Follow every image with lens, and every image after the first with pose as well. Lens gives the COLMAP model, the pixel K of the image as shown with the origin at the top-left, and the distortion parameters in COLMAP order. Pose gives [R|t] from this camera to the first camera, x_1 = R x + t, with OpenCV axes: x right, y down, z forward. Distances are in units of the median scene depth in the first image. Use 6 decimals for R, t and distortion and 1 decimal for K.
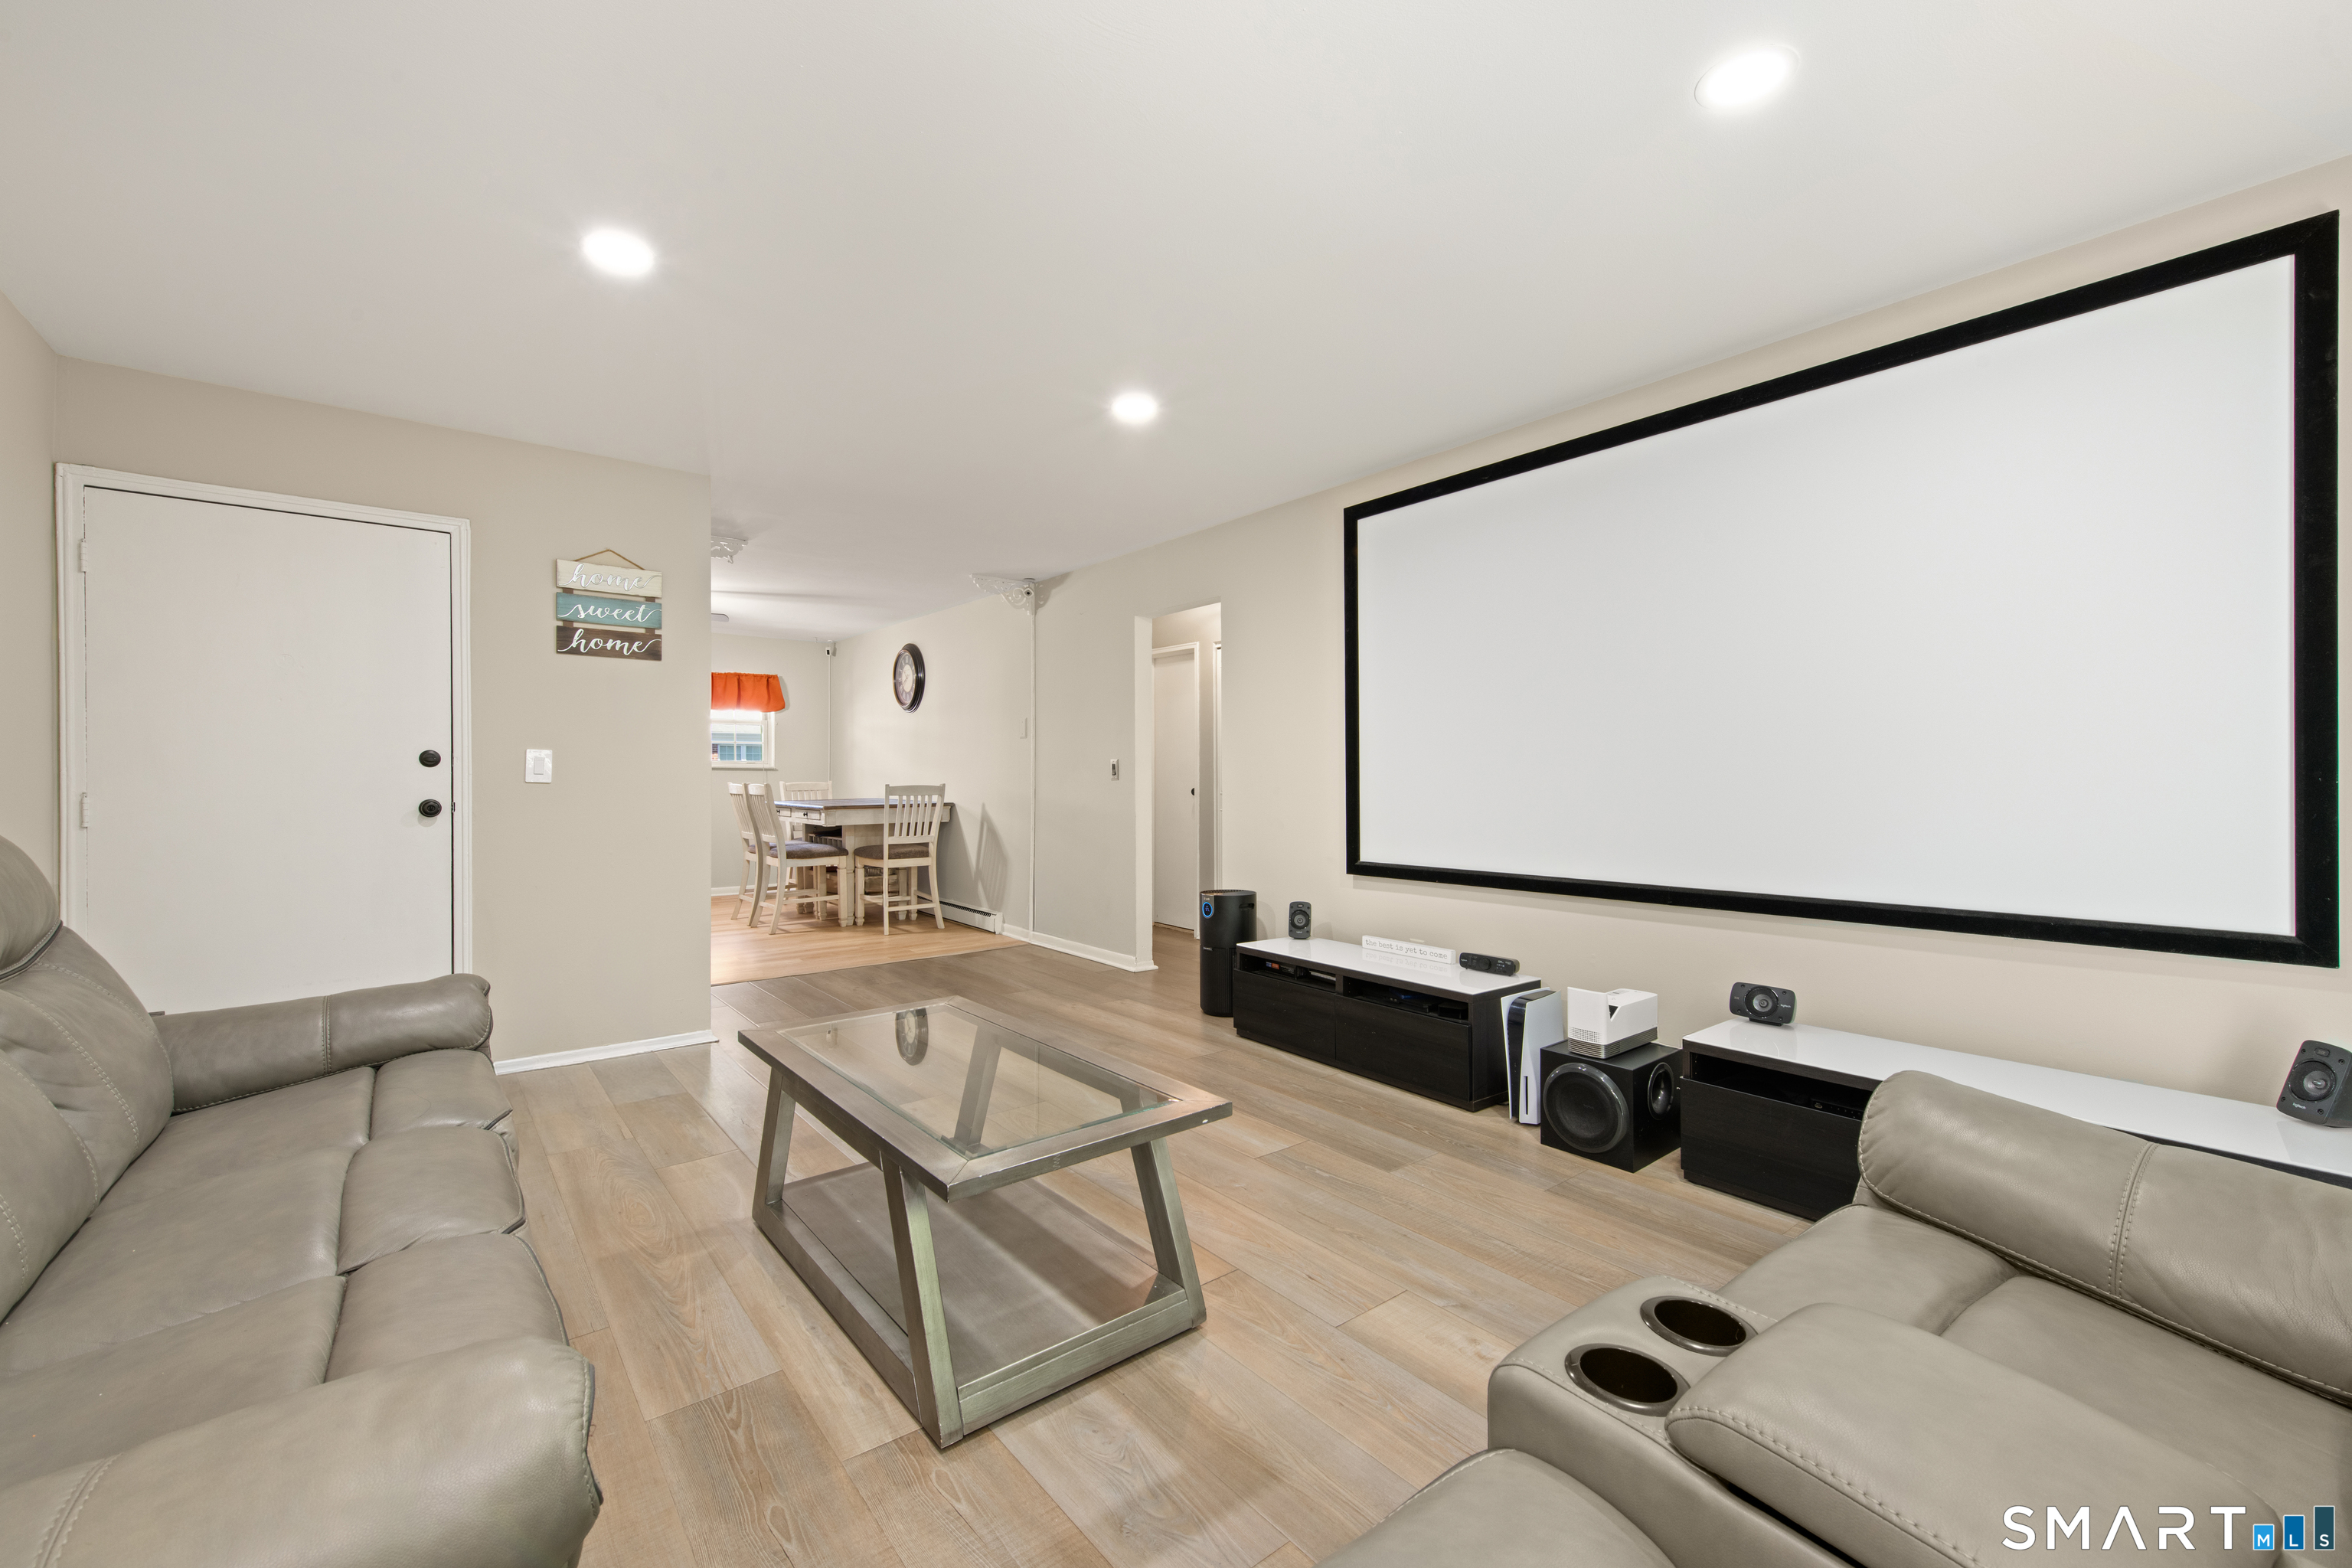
lens RADIAL K [[956.4, 0, 1162.3], [0, 956.4, 786.8], [0, 0, 1]] dist [0.002623, 0.000029]
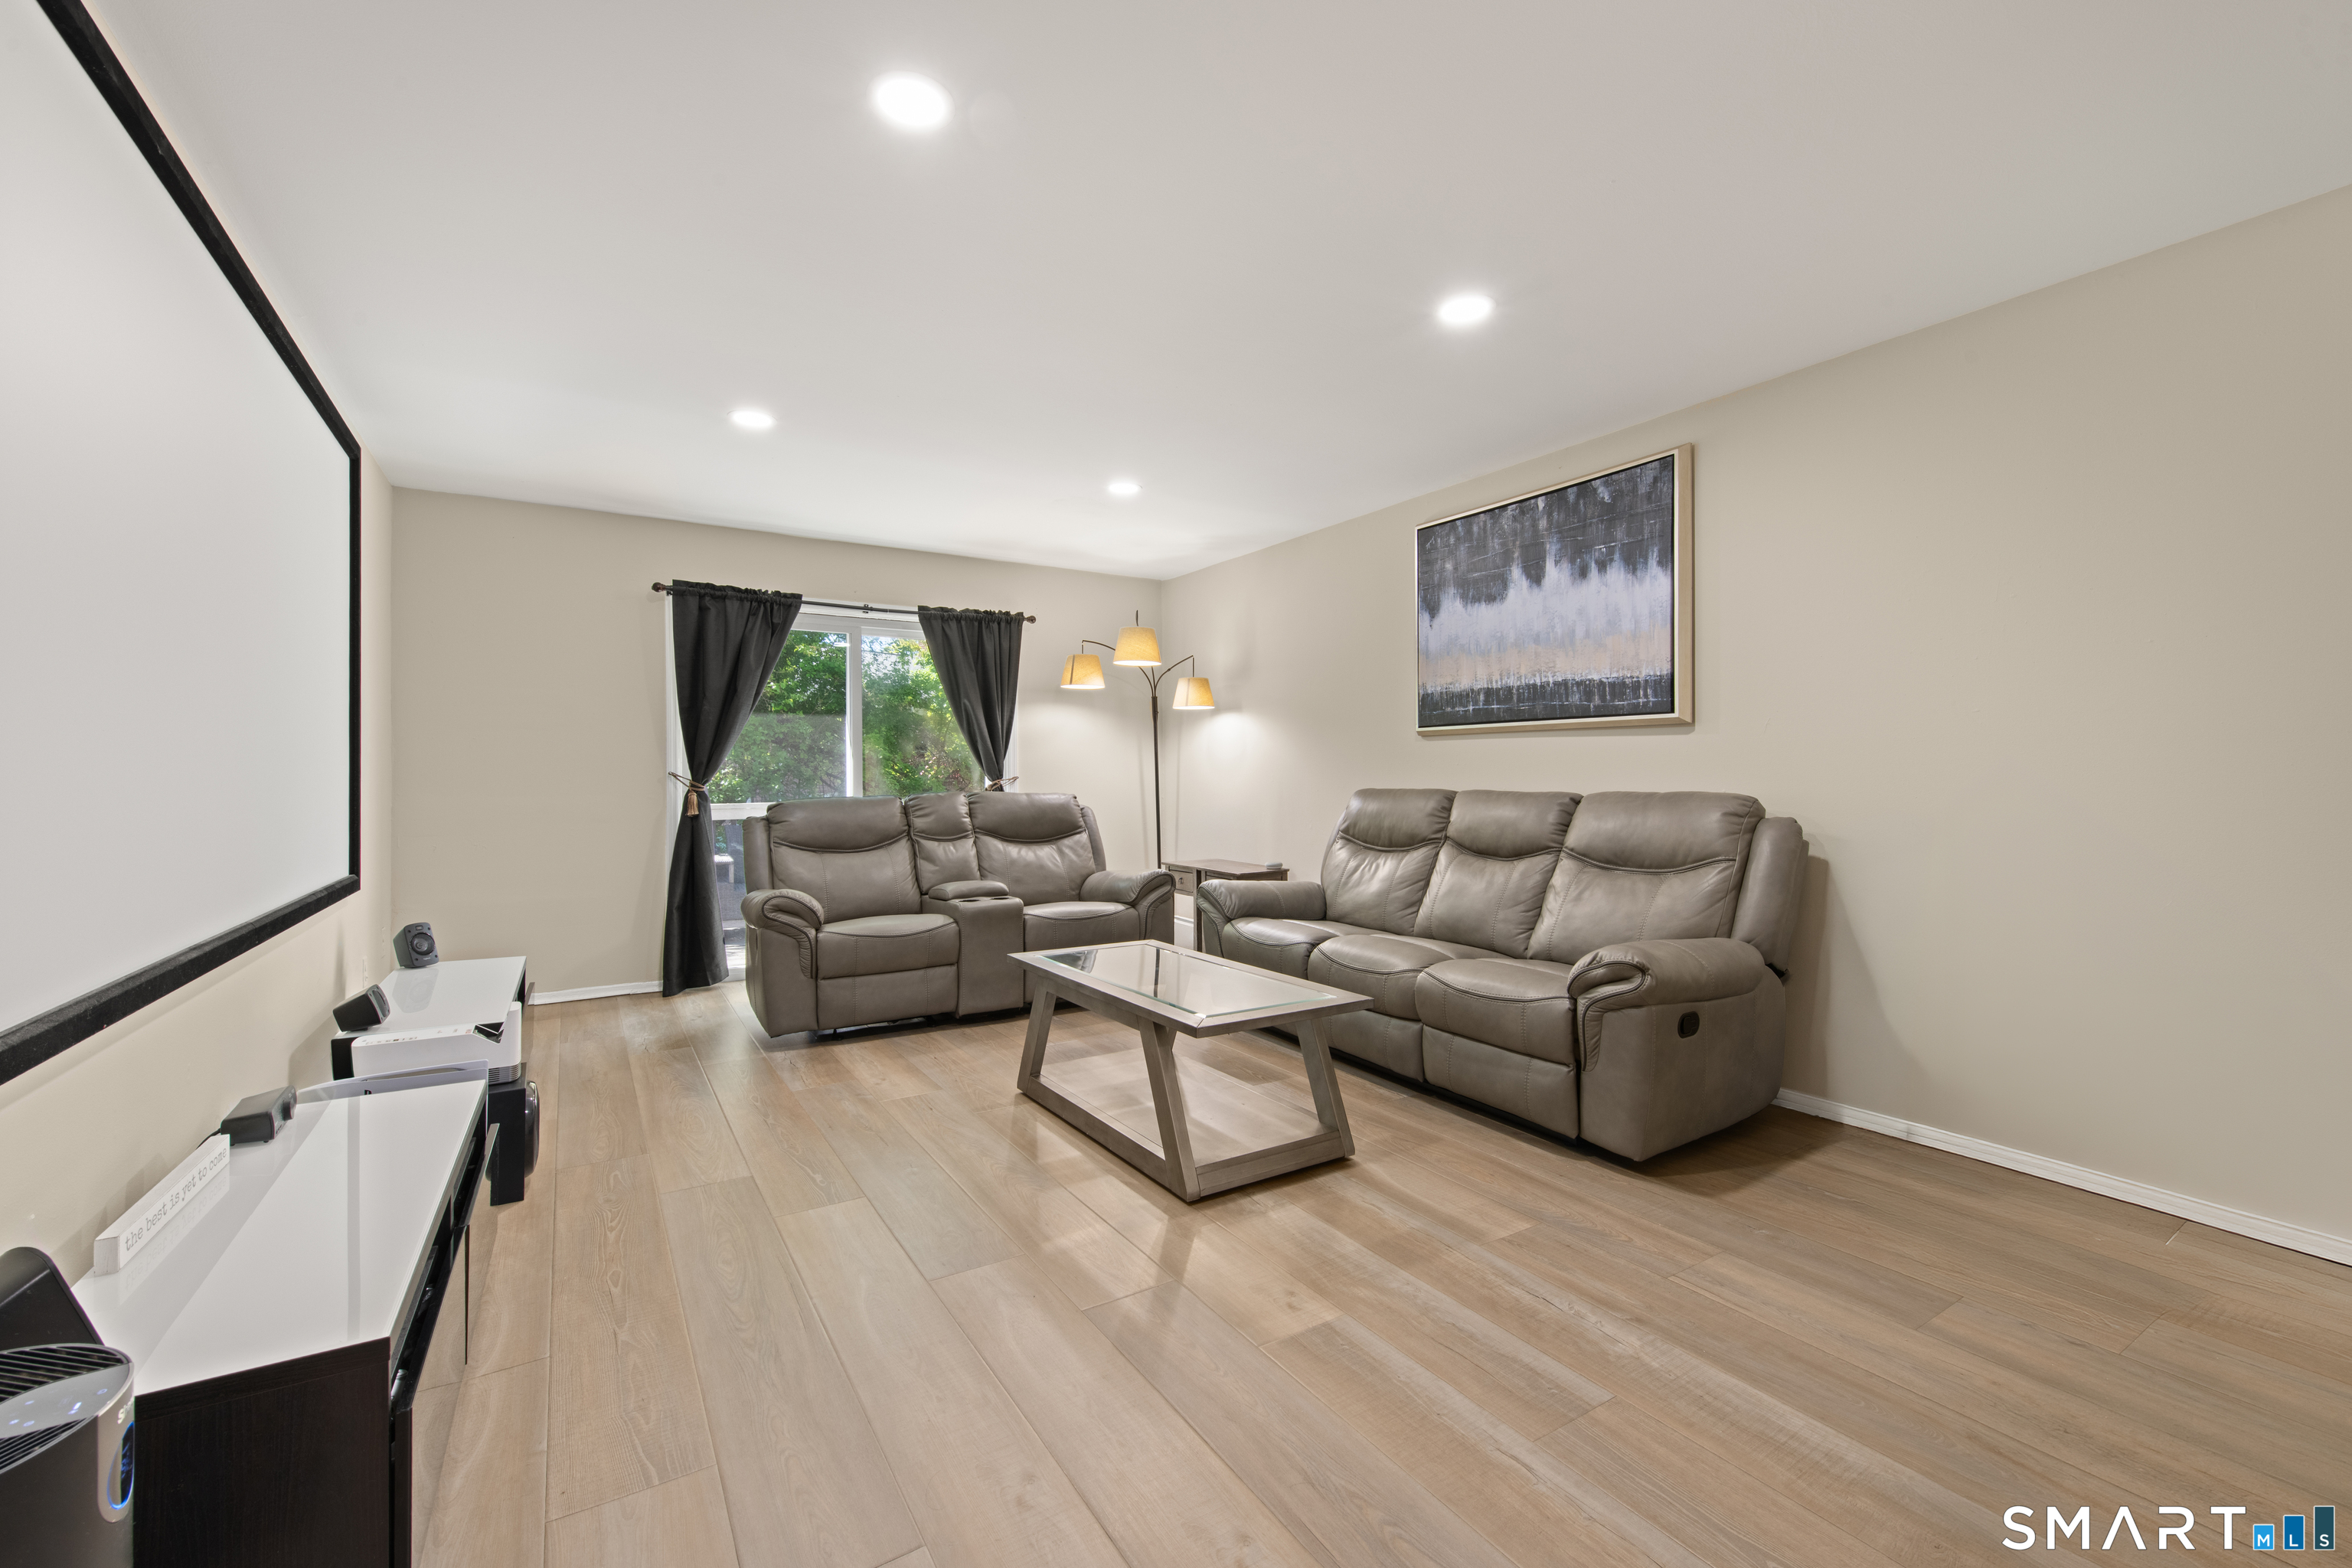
lens RADIAL K [[956.4, 0, 1183.2], [0, 956.4, 767.3], [0, 0, 1]] dist [0.002623, 0.000029]
pose [[-0.995976, 0.006265, 0.089396, -0.262363], [0.006122, 0.999979, -0.001878, -0.010943], [-0.089406, -0.001323, -0.995994, 1.728312]]
